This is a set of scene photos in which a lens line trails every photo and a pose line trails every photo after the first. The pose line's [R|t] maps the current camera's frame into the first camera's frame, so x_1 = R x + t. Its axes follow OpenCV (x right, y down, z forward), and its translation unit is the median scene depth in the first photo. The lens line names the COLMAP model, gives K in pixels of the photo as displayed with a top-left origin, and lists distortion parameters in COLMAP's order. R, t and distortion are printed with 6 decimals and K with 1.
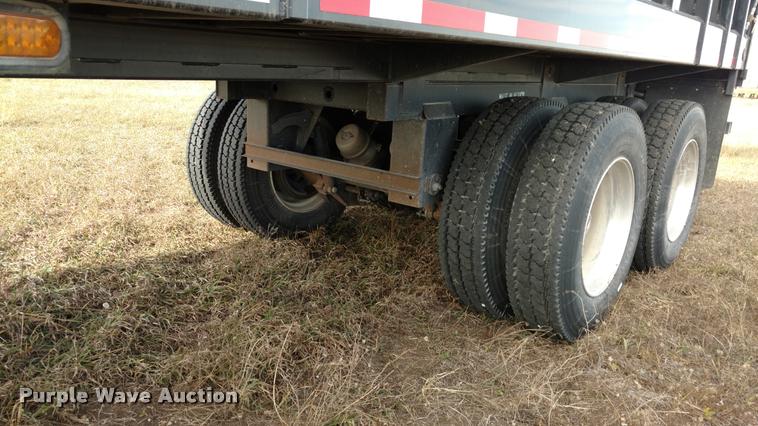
lens RADIAL K [[608.0, 0, 379.3], [0, 608.0, 210.1], [0, 0, 1]] dist [0.006788, 0.016604]
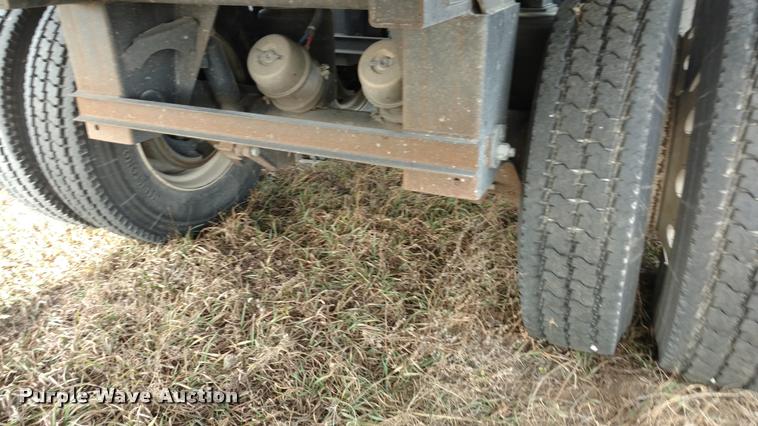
lens RADIAL K [[608.0, 0, 379.9], [0, 608.0, 216.5], [0, 0, 1]] dist [0.006788, 0.016604]
pose [[0.966114, -0.171348, 0.193038, -0.082685], [0.131725, 0.970454, 0.202159, -0.076439], [-0.221974, -0.169881, 0.960140, 0.401393]]
